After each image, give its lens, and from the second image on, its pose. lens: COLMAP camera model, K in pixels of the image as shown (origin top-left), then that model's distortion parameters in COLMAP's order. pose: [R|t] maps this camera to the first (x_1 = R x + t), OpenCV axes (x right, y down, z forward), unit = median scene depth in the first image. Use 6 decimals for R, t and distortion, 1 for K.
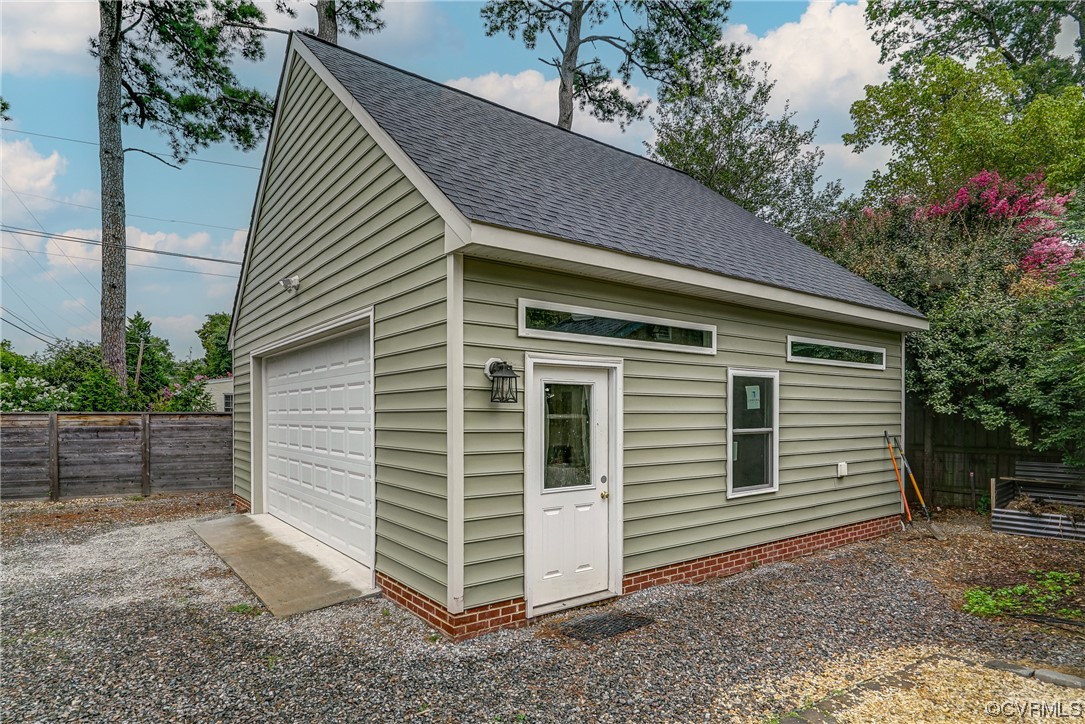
lens RADIAL K [[592.4, 0, 502.9], [0, 592.4, 413.0], [0, 0, 1]] dist [0.005448, 0.001153]
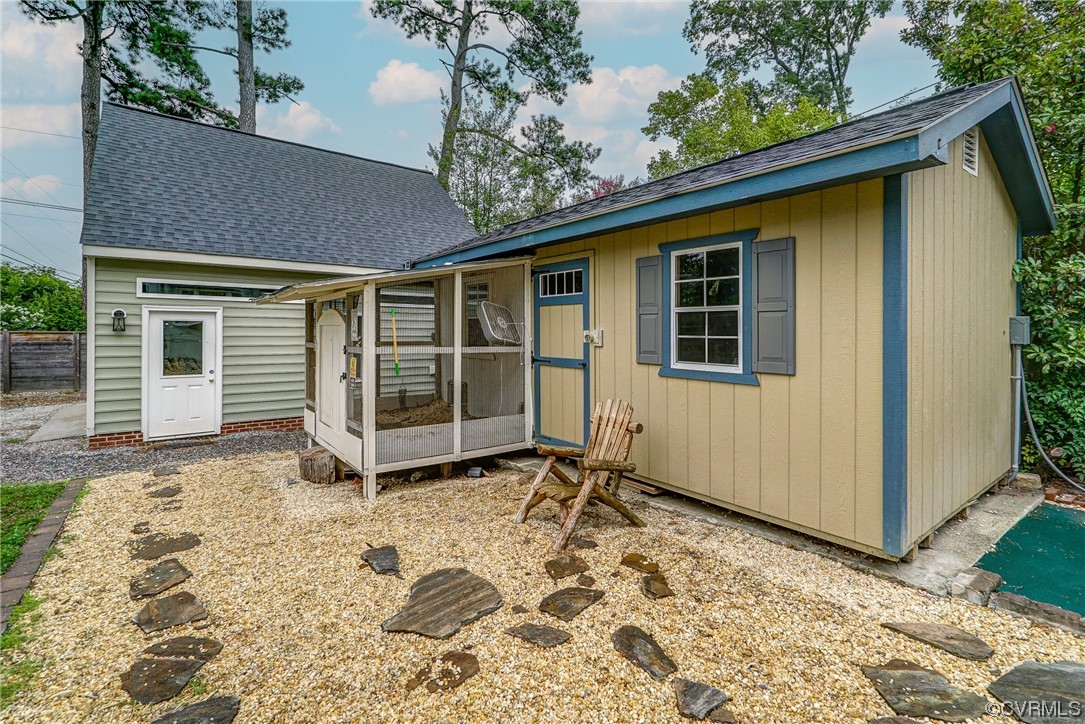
lens RADIAL K [[506.9, 0, 514.3], [0, 506.9, 331.3], [0, 0, 1]] dist [-0.005660, 0.002747]
pose [[0.999581, 0.004502, 0.028578, 0.414562], [-0.004535, 0.999989, 0.001089, -0.008363], [-0.028573, -0.001218, 0.999591, -0.238401]]
